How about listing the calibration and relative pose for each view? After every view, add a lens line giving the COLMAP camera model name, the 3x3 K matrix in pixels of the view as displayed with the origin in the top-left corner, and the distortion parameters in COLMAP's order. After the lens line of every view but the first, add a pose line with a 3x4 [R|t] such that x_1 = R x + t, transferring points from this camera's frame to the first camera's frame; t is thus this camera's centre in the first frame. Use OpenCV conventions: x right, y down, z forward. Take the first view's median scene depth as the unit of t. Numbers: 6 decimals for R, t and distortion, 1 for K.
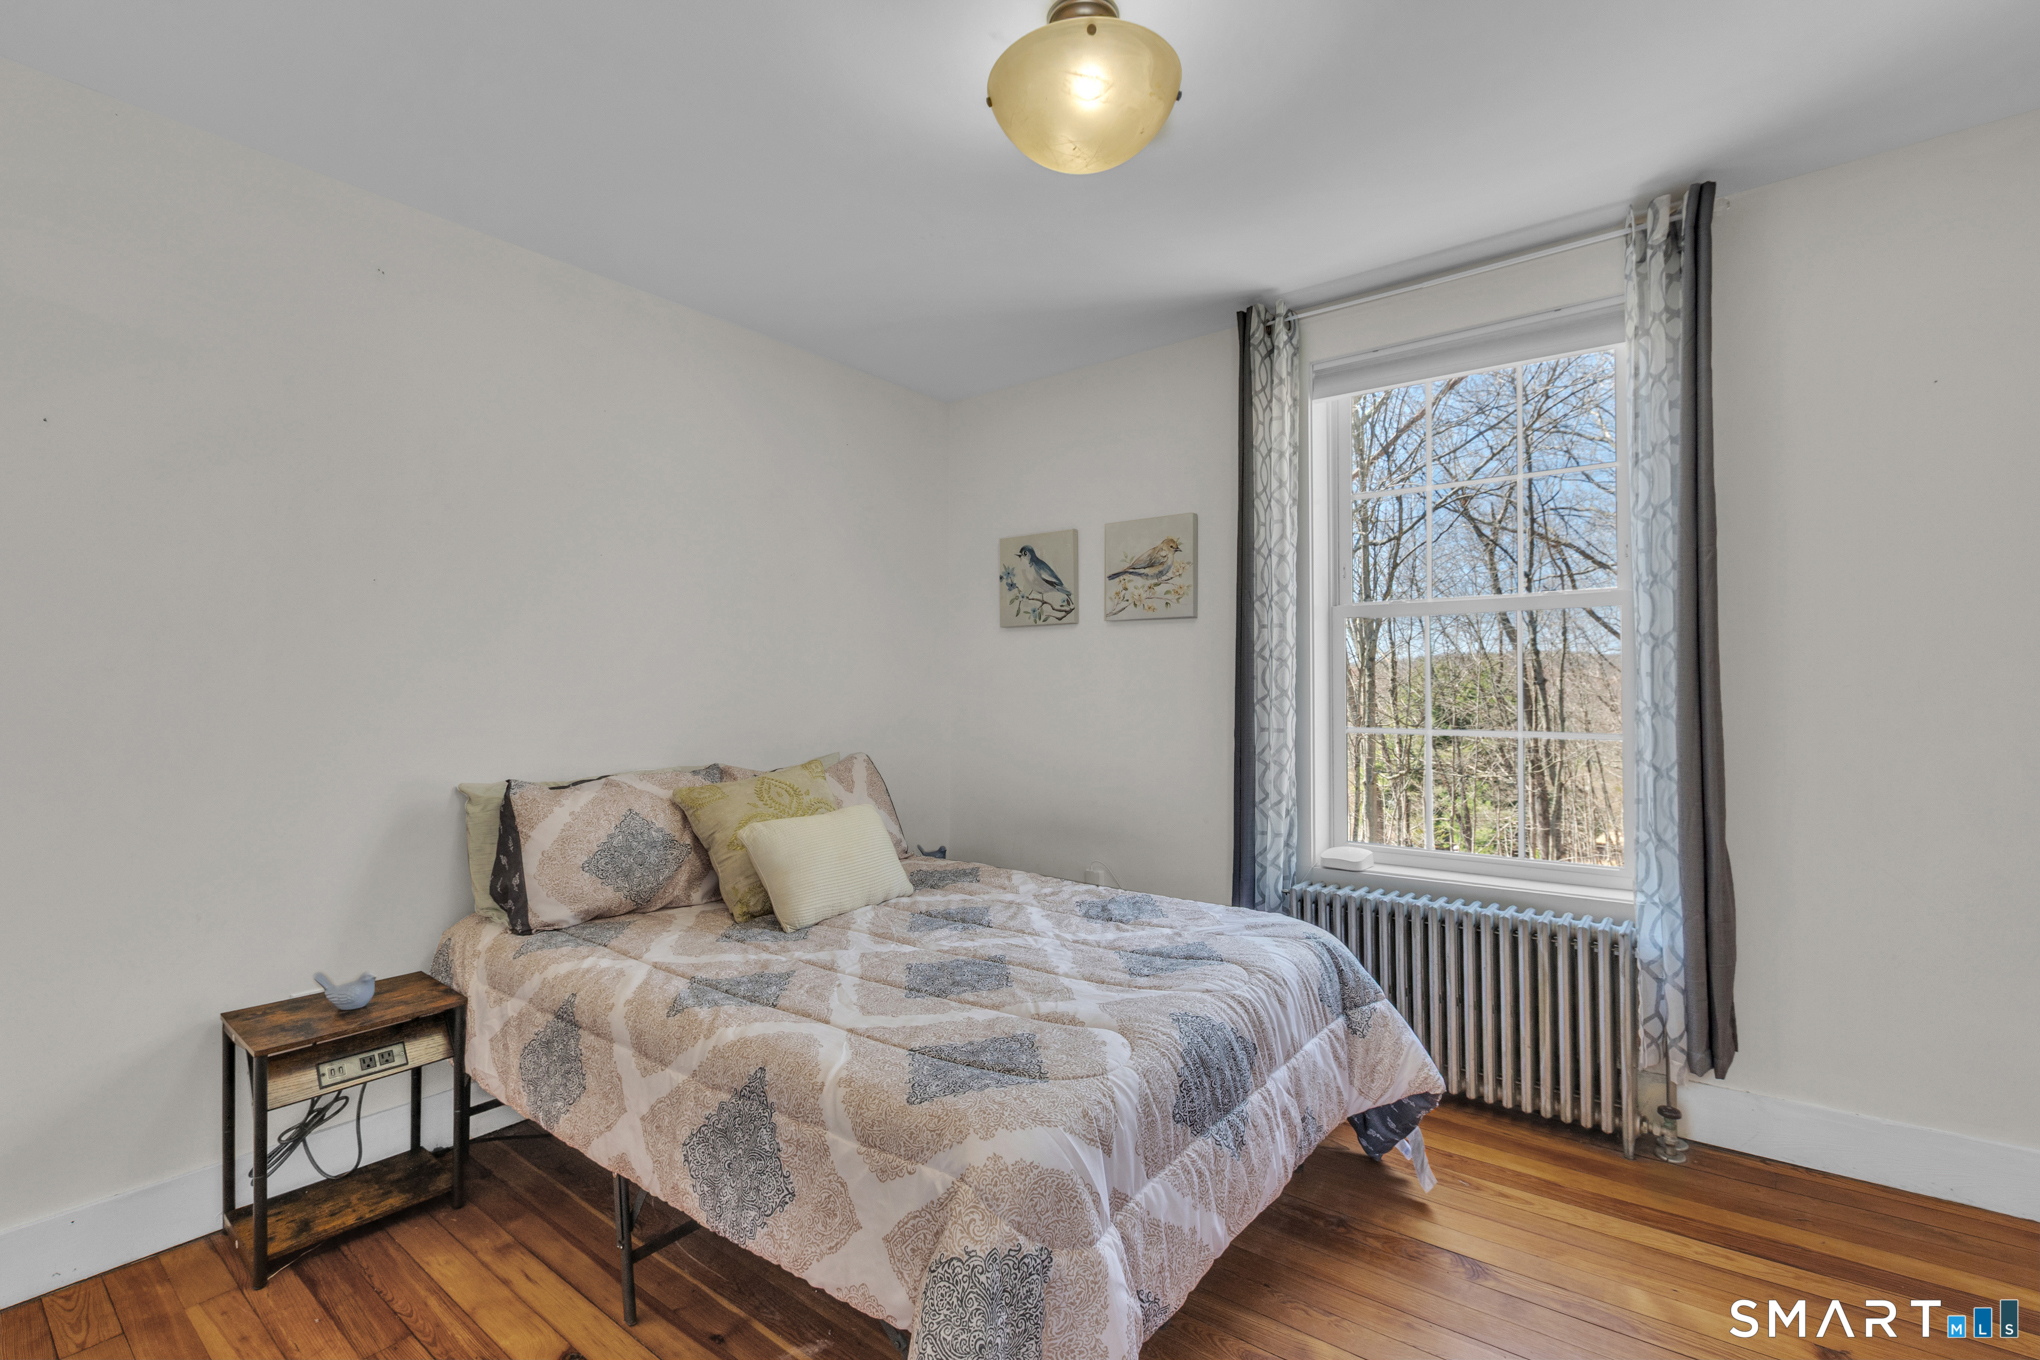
lens RADIAL K [[917.4, 0, 1013.5], [0, 917.4, 688.6], [0, 0, 1]] dist [-0.002736, -0.000494]
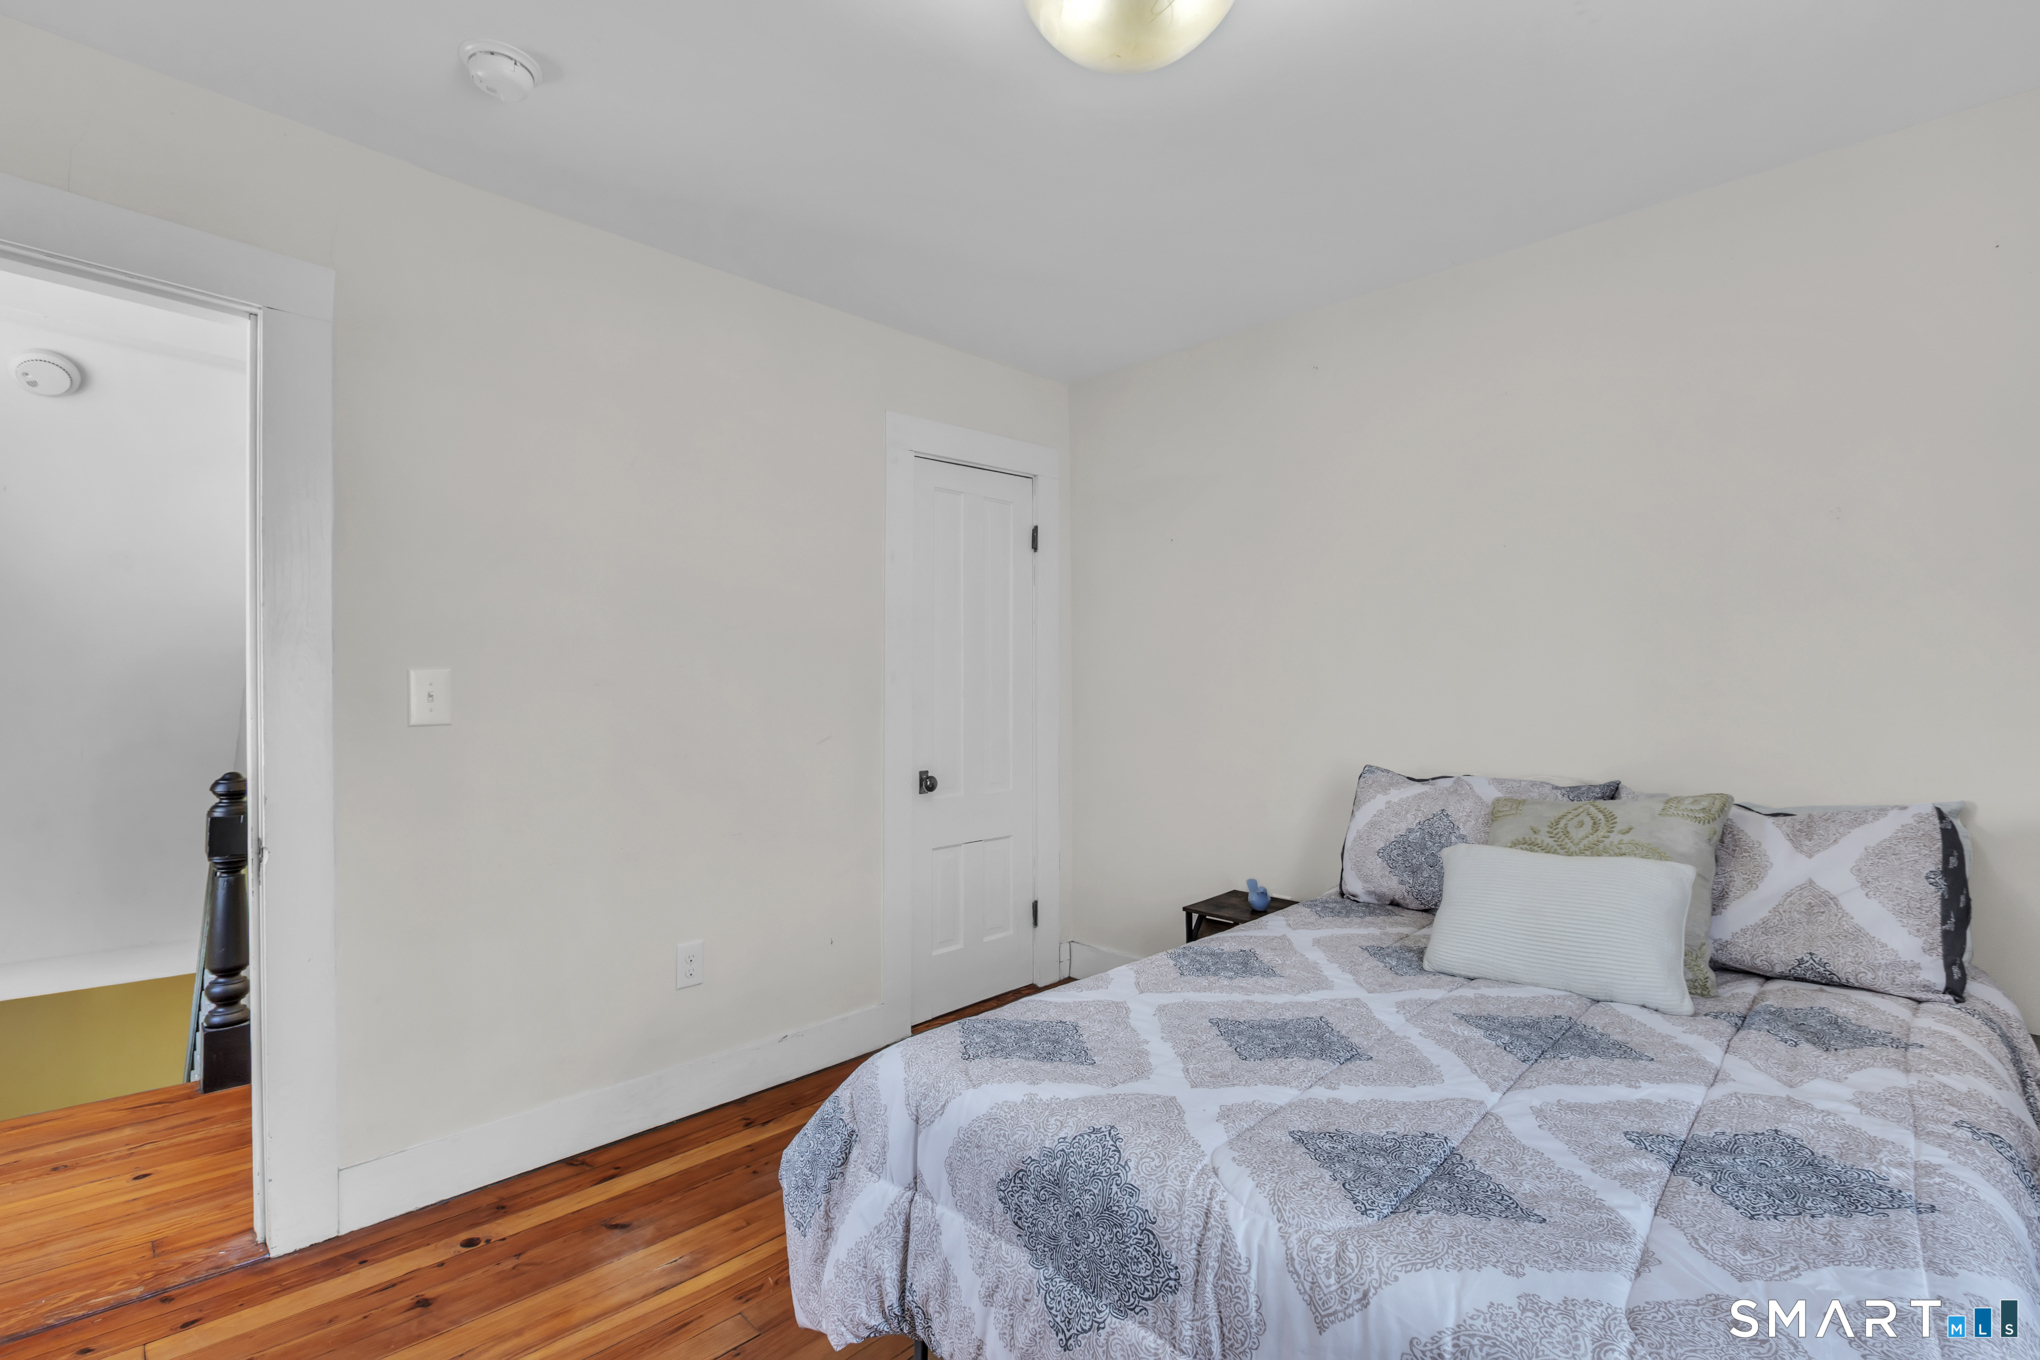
lens RADIAL K [[917.4, 0, 1013.5], [0, 917.4, 688.6], [0, 0, 1]] dist [-0.002736, -0.000494]
pose [[-0.129408, 0.009836, -0.991543, 0.653298], [0.004935, 0.999945, 0.009275, -0.009825], [0.991579, -0.003693, -0.129449, 0.715559]]
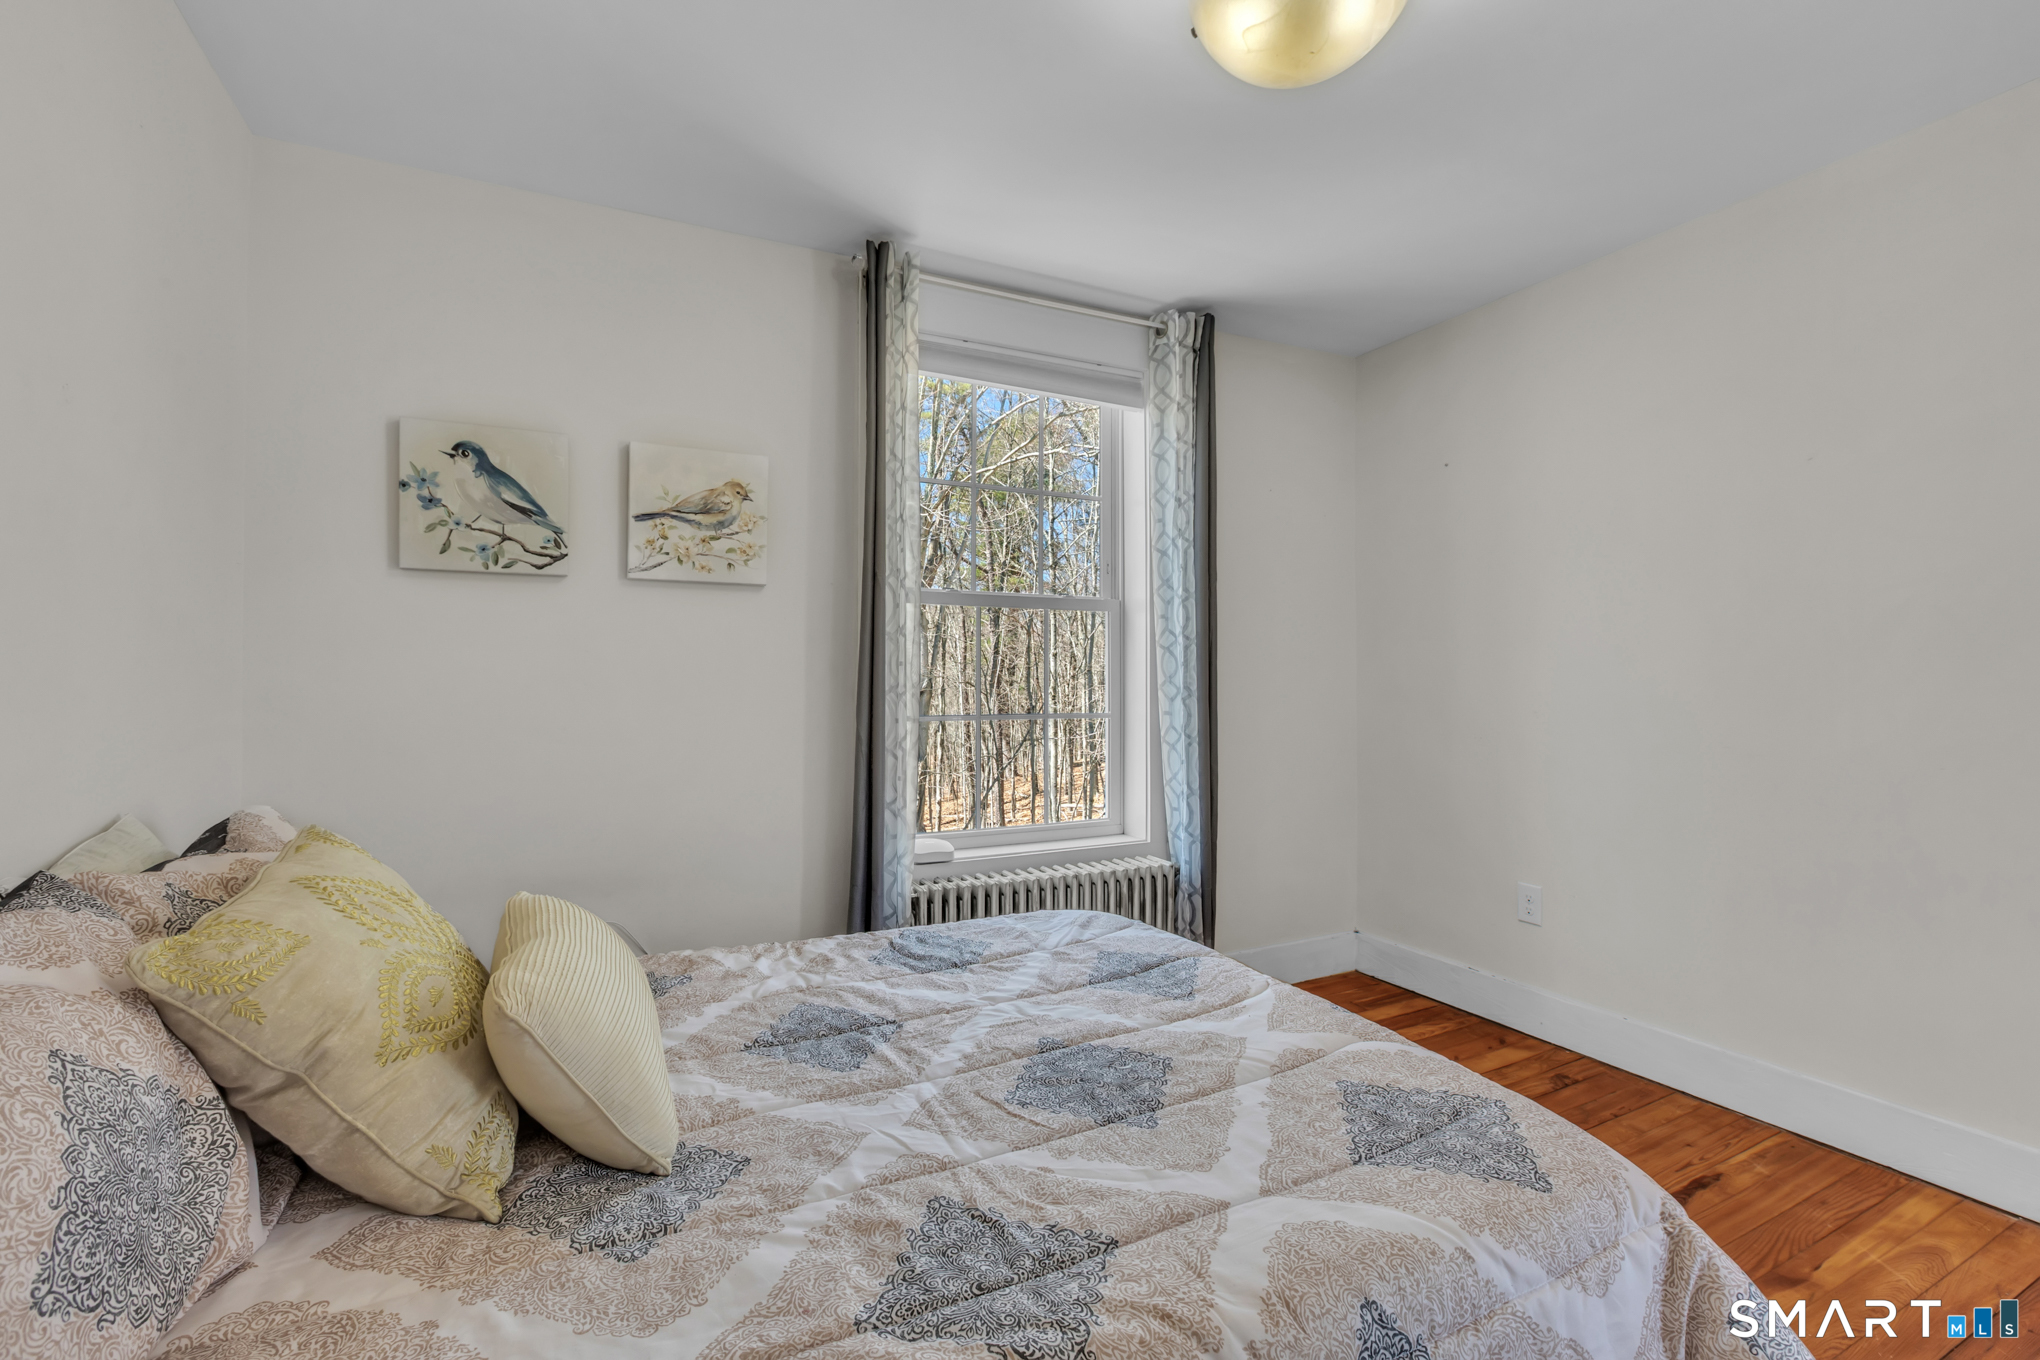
lens RADIAL K [[917.4, 0, 1013.5], [0, 917.4, 688.6], [0, 0, 1]] dist [-0.002736, -0.000494]
pose [[0.431606, -0.004013, 0.902053, -0.596004], [-0.002799, 0.999979, 0.005788, 0.009047], [-0.902058, -0.005023, 0.431586, 0.626756]]
